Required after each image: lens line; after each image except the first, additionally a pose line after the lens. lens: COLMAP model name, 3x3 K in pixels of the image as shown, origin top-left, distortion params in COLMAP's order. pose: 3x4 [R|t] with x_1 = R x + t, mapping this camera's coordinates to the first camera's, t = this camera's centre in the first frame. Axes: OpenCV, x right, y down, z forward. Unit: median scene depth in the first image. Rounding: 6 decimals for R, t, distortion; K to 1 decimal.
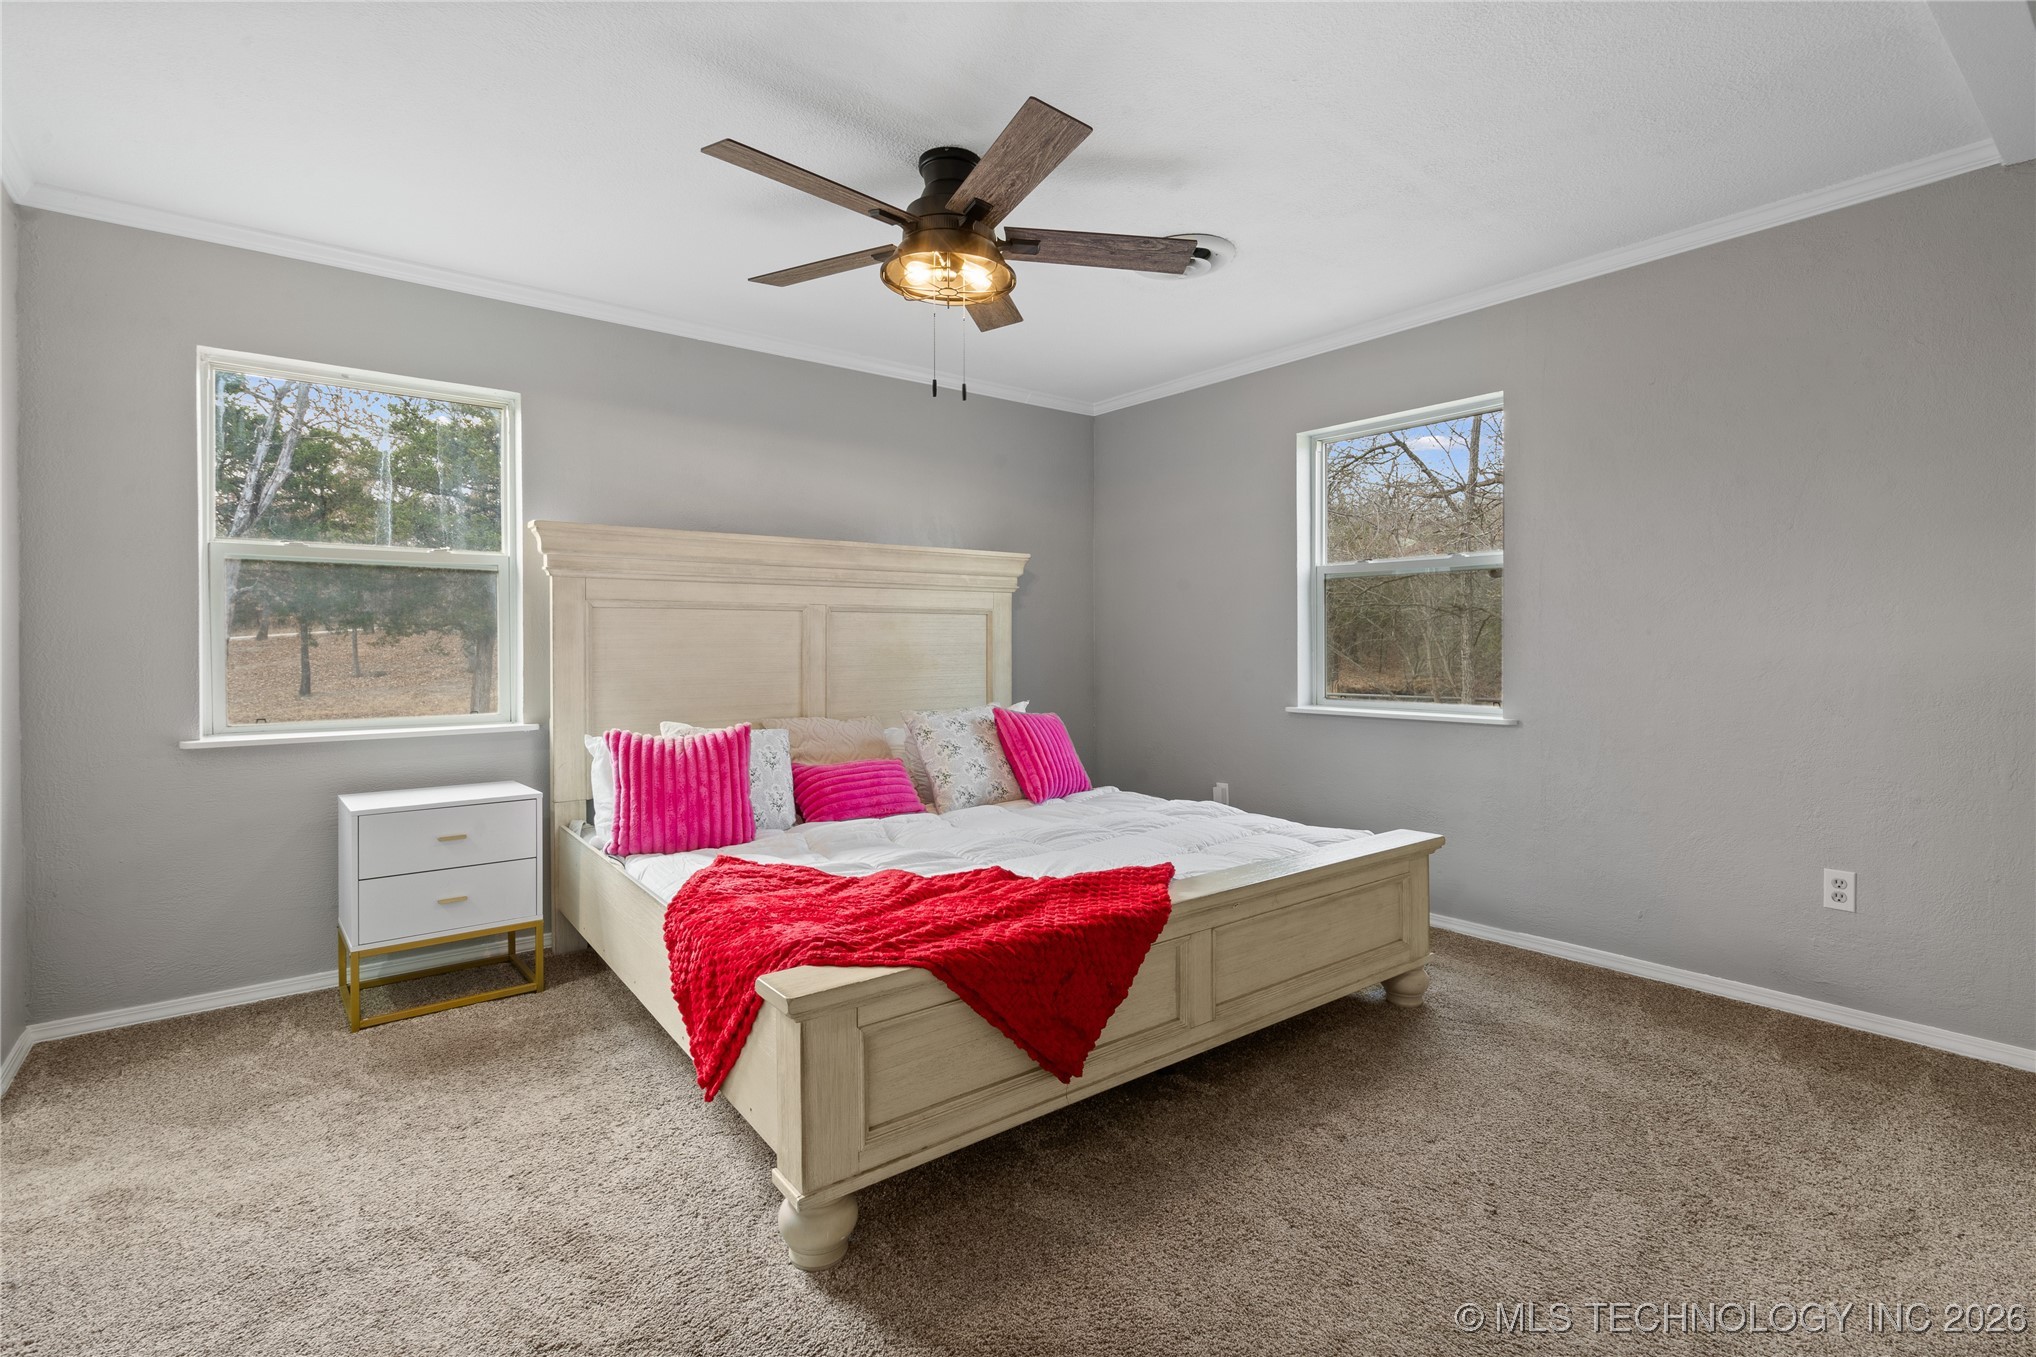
lens RADIAL K [[948.4, 0, 1015.3], [0, 948.4, 663.1], [0, 0, 1]] dist [0.002228, 0.000682]
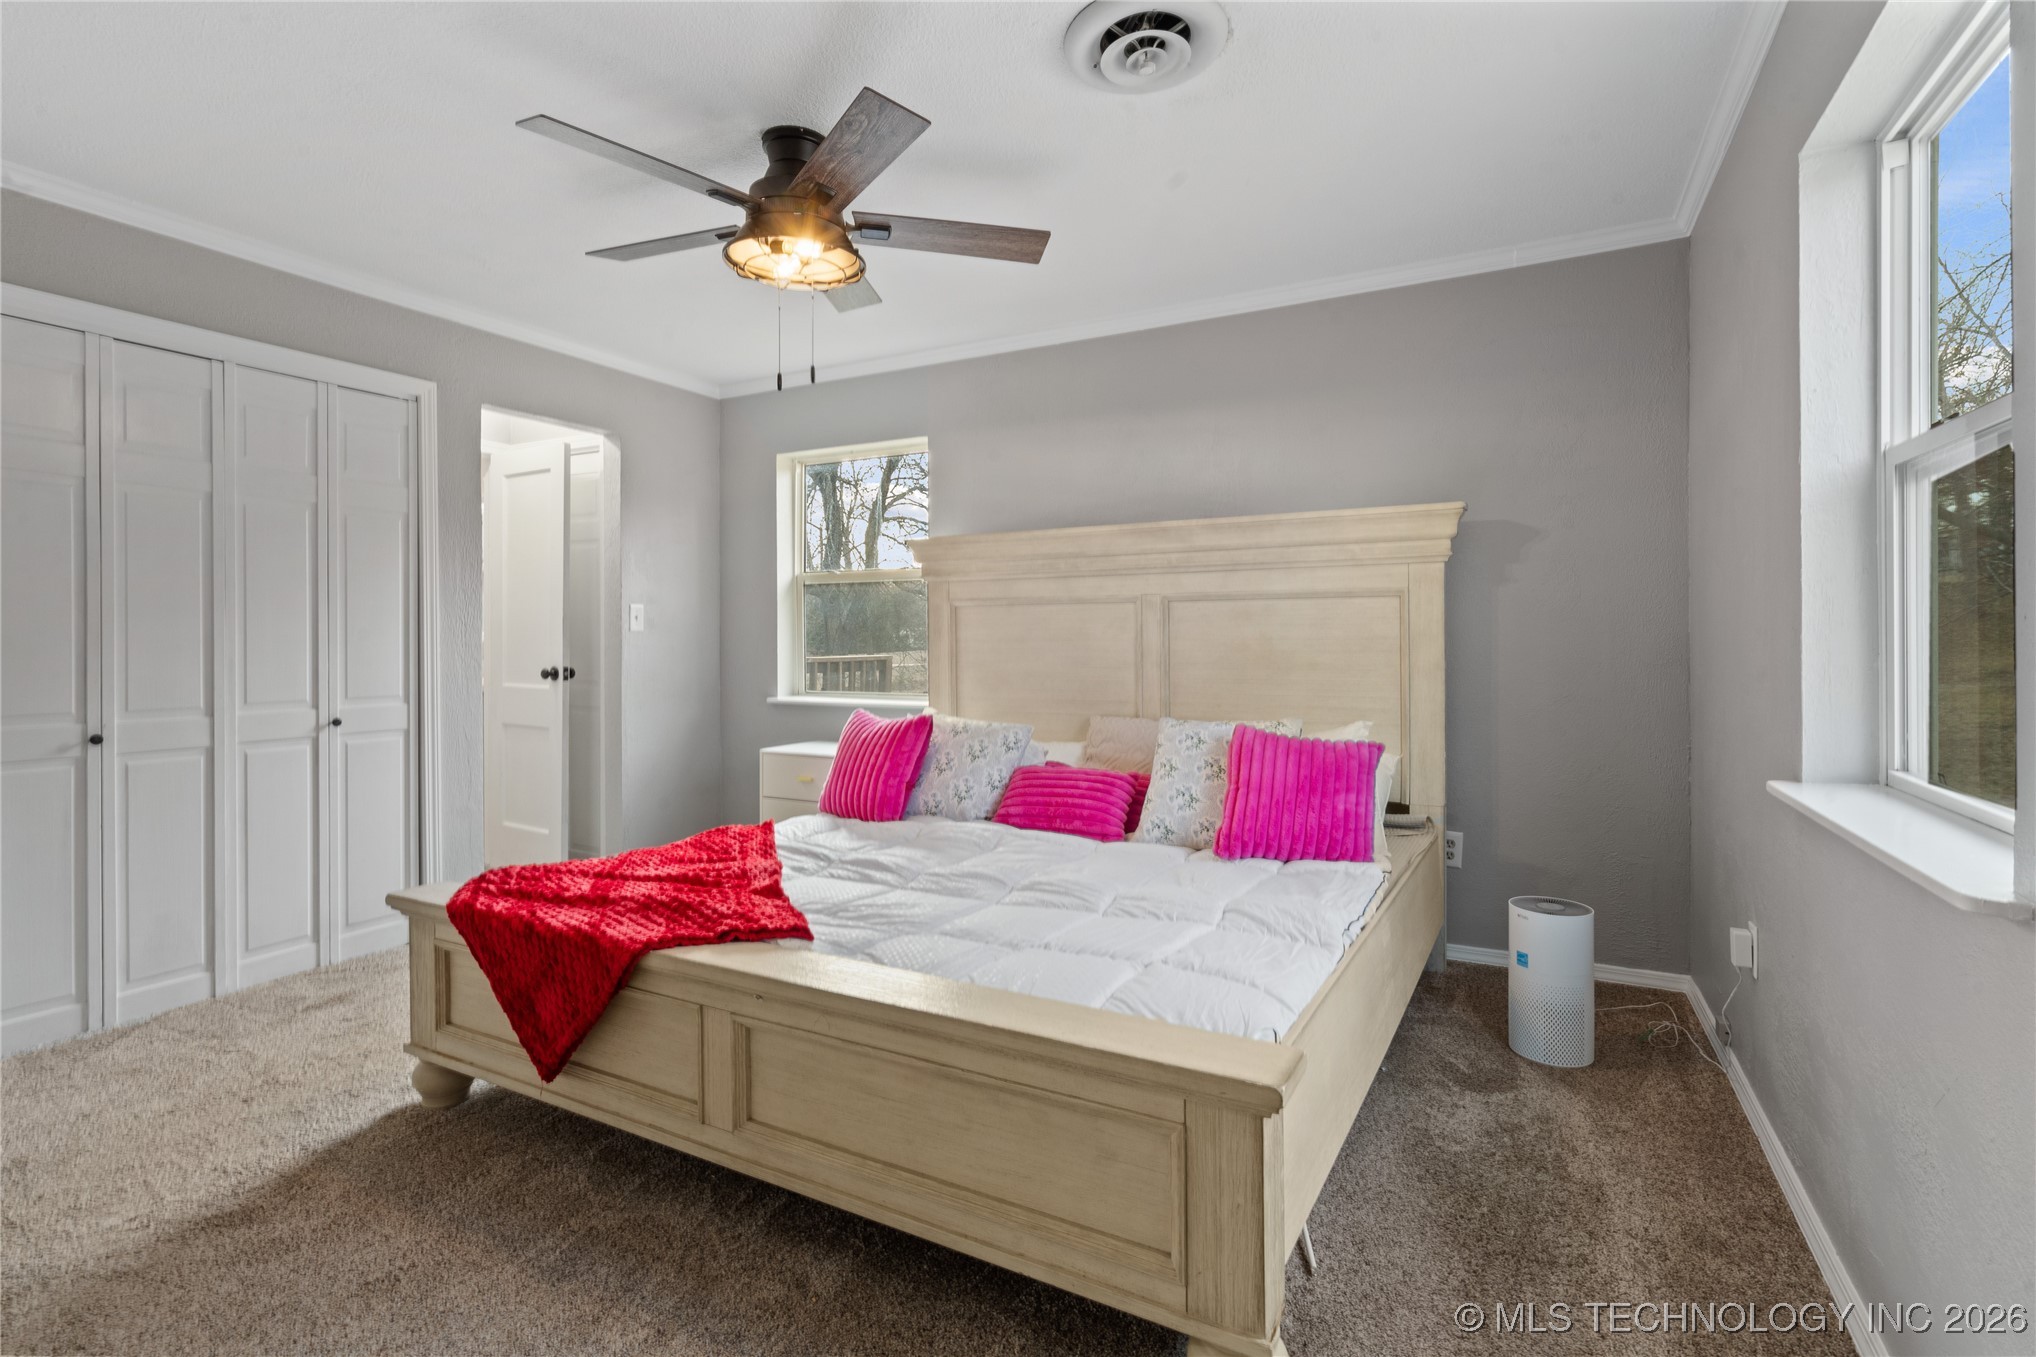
lens RADIAL K [[948.4, 0, 998.2], [0, 948.4, 646.5], [0, 0, 1]] dist [0.002228, 0.000682]
pose [[0.396113, 0.007566, -0.918170, 0.564451], [-0.016740, 0.999859, 0.001017, -0.010746], [0.918049, 0.014967, 0.396184, 0.506567]]
